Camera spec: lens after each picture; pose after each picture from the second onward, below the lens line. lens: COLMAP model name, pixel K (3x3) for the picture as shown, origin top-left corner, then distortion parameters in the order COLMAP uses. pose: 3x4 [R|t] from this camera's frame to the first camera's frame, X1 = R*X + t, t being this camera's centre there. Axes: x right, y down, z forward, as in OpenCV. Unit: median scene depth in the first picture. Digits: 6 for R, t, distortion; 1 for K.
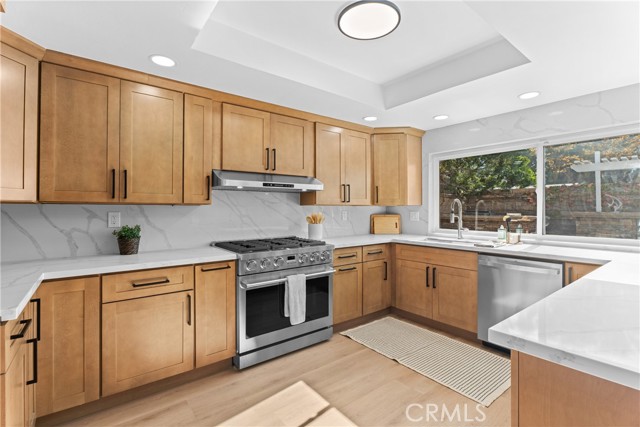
lens RADIAL K [[293.6, 0, 319.5], [0, 293.6, 209.0], [0, 0, 1]] dist [-0.015496, -0.001224]
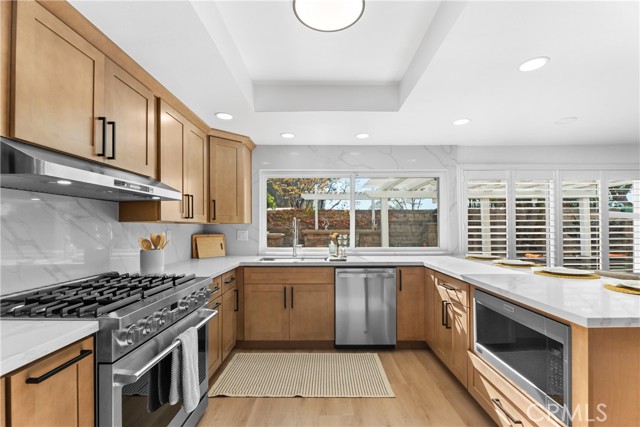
lens RADIAL K [[293.6, 0, 326.5], [0, 293.6, 226.5], [0, 0, 1]] dist [-0.015496, -0.001224]
pose [[0.615243, 0.002695, 0.788333, -0.305627], [0.000660, 0.999992, -0.003934, 0.000764], [-0.788337, 0.002940, 0.615237, 0.294182]]
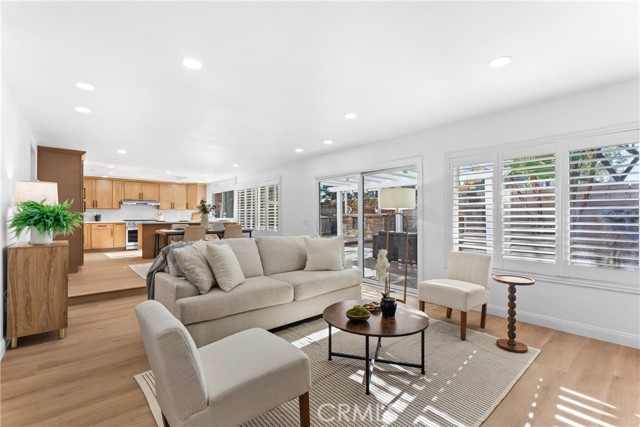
lens RADIAL K [[293.6, 0, 322.0], [0, 293.6, 215.4], [0, 0, 1]] dist [-0.015496, -0.001224]
pose [[0.998704, 0.009610, 0.049970, 1.577509], [-0.009586, 0.999954, -0.000711, 0.035387], [-0.049975, 0.000231, 0.998750, -2.234001]]
